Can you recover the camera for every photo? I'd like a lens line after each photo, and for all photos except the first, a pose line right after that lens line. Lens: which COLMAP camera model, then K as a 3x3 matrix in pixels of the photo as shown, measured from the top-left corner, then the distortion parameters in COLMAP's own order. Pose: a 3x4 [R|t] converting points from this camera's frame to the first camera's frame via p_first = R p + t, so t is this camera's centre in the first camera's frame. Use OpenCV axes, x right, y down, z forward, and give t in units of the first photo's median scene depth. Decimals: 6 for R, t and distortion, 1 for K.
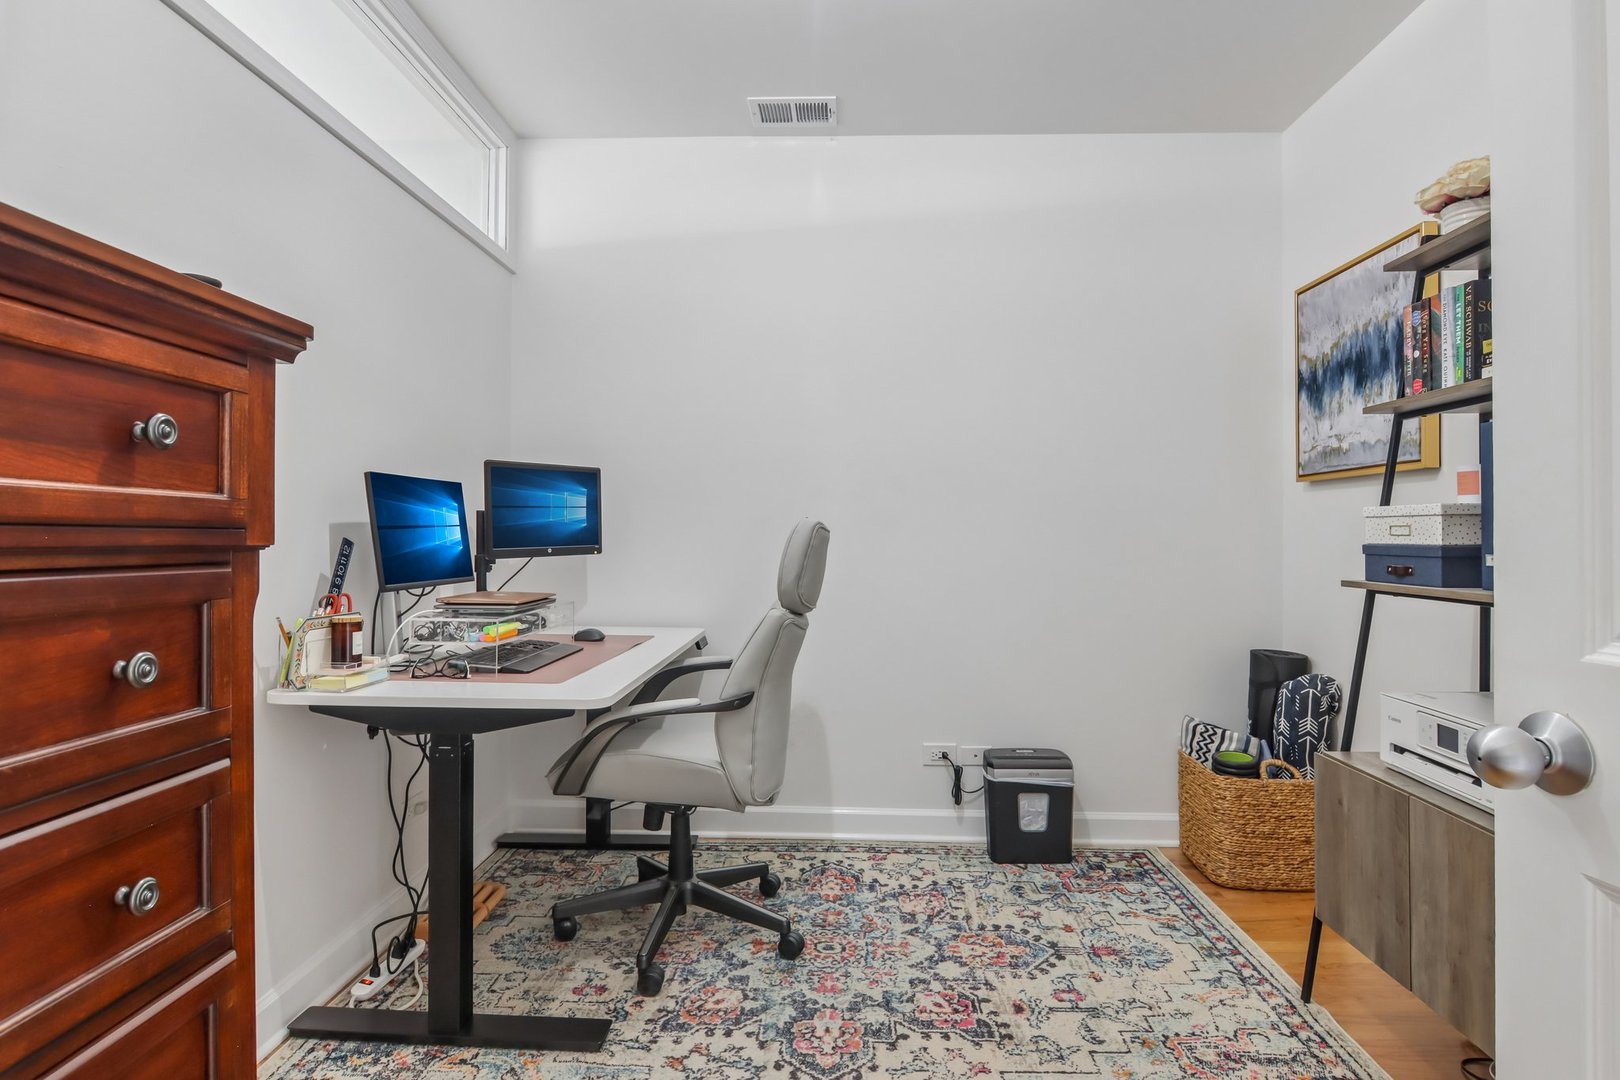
lens RADIAL K [[834.5, 0, 811.9], [0, 834.5, 537.6], [0, 0, 1]] dist [-0.005401, -0.011868]
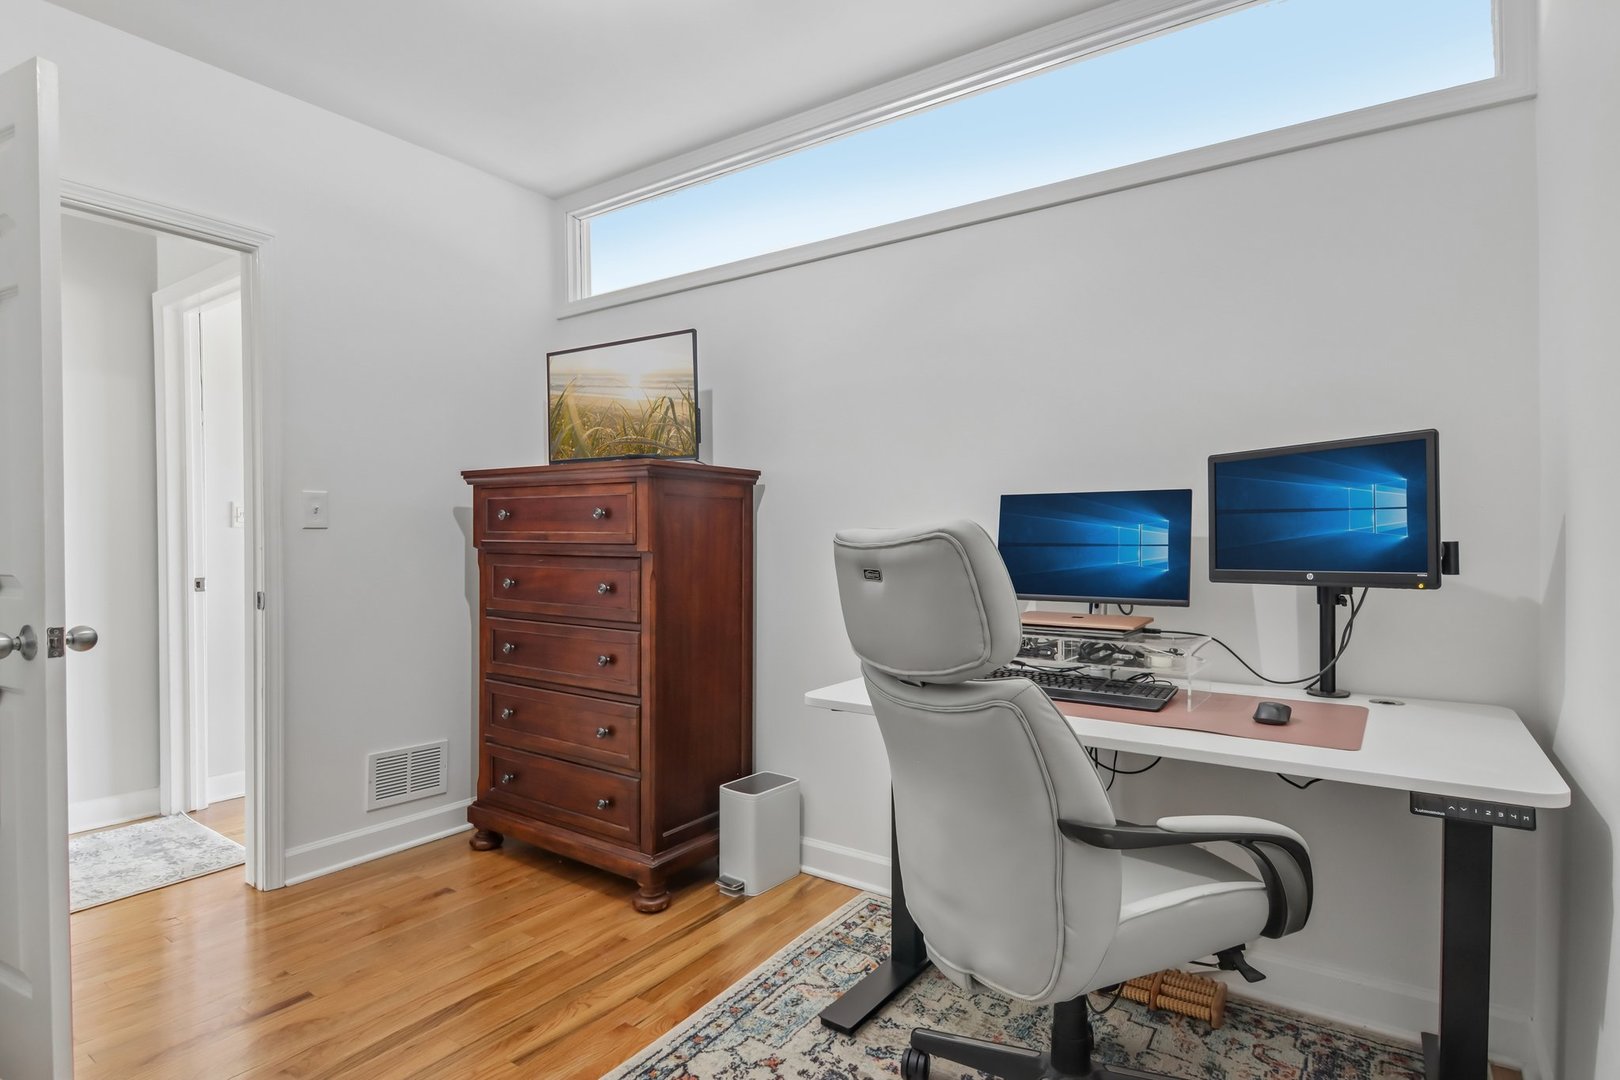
lens RADIAL K [[834.5, 0, 812.8], [0, 834.5, 536.0], [0, 0, 1]] dist [-0.005401, -0.011868]
pose [[-0.533276, 0.004577, -0.845929, 0.436278], [-0.000415, 0.999984, 0.005672, -0.020463], [0.845941, 0.003376, -0.533265, 1.017536]]
